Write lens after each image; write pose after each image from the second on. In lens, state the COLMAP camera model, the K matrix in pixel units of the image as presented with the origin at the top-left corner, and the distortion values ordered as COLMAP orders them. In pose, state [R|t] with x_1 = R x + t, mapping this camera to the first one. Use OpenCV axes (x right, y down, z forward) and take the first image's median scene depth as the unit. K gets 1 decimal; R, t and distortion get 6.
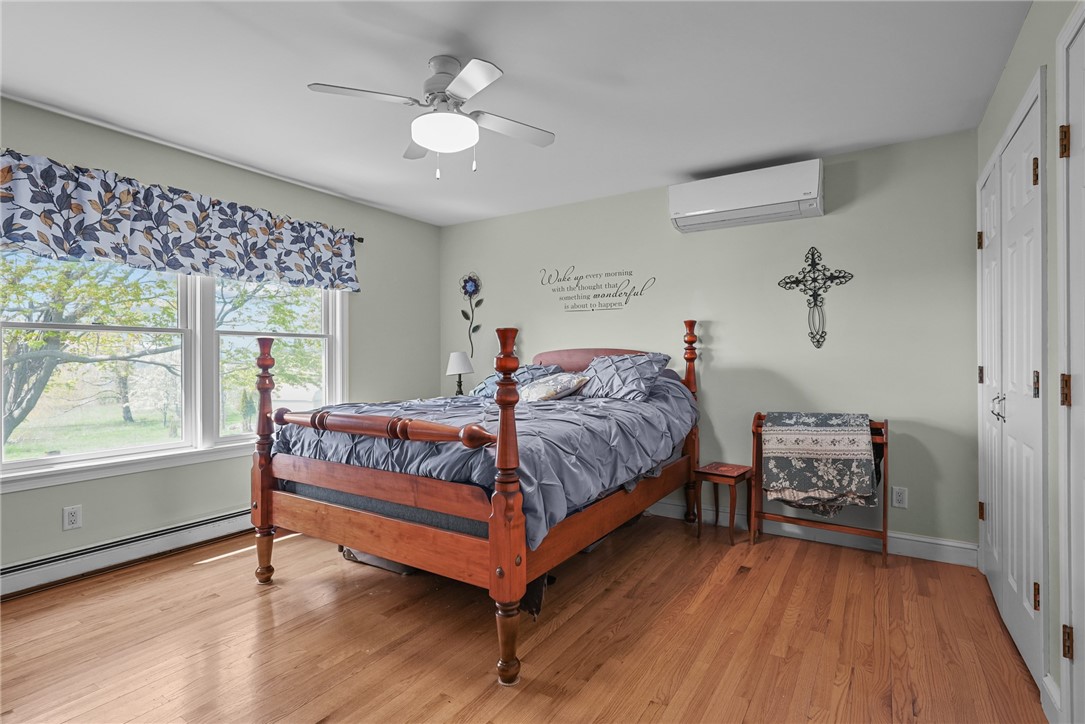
lens RADIAL K [[530.3, 0, 545.4], [0, 530.3, 359.7], [0, 0, 1]] dist [-0.002960, -0.000360]
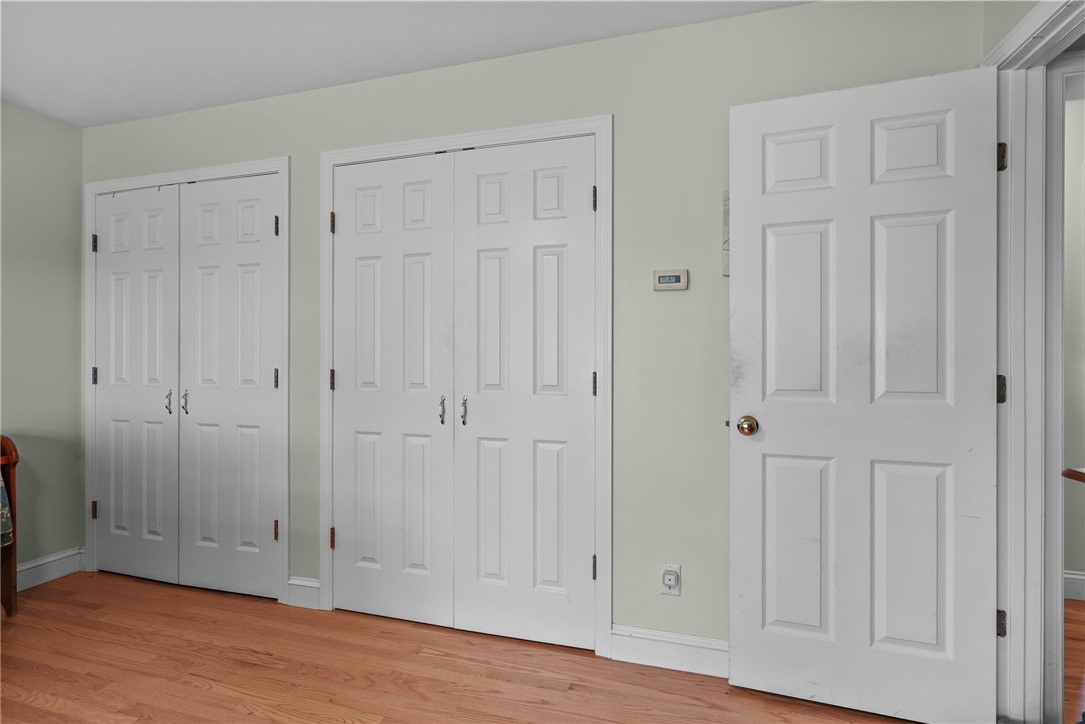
lens RADIAL K [[530.3, 0, 545.4], [0, 530.3, 359.7], [0, 0, 1]] dist [-0.002960, -0.000360]
pose [[-0.294306, -0.001890, 0.955709, -0.142868], [0.001744, 0.999995, 0.002515, -0.000979], [-0.955710, 0.002407, -0.294301, 0.169261]]
